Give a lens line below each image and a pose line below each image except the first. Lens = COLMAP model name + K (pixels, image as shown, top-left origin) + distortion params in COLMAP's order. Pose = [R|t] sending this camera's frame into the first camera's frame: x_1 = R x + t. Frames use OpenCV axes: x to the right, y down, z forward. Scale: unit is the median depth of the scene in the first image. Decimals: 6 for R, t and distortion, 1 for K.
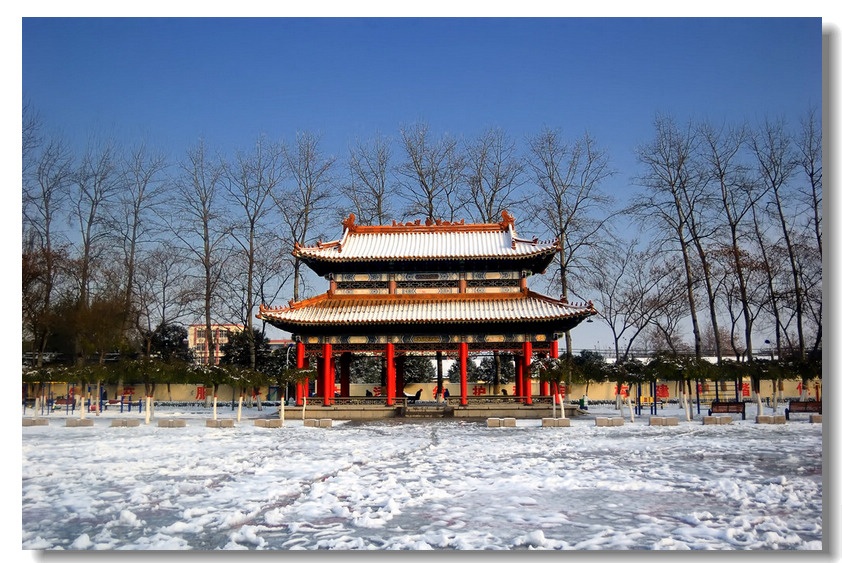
lens RADIAL K [[738.6, 0, 422.6], [0, 738.6, 283.1], [0, 0, 1]] dist [-0.084529, -0.003885]
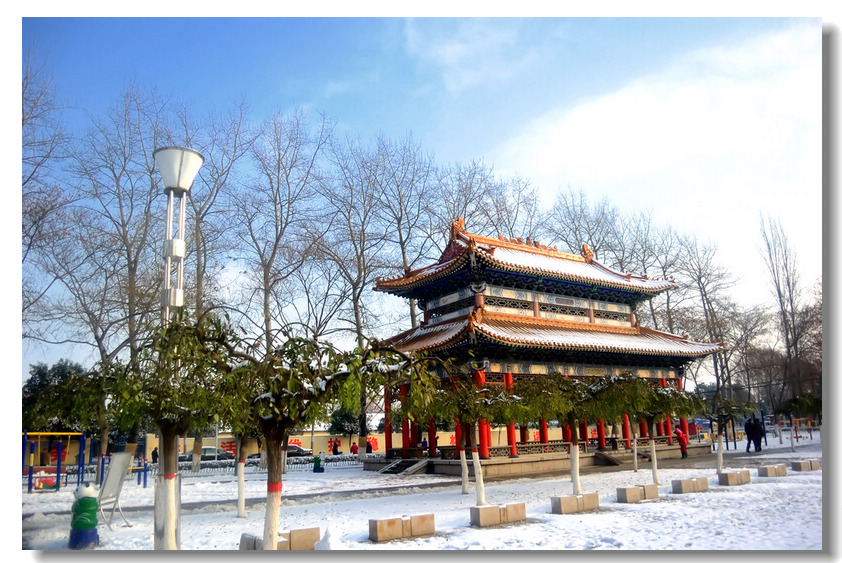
lens RADIAL K [[638.9, 0, 420.8], [0, 638.9, 280.7], [0, 0, 1]] dist [-0.081670, -0.003156]
pose [[0.787245, 0.129509, 0.602886, -0.578889], [-0.056779, 0.988767, -0.138260, 0.080022], [-0.614020, 0.074613, 0.785756, 0.511457]]
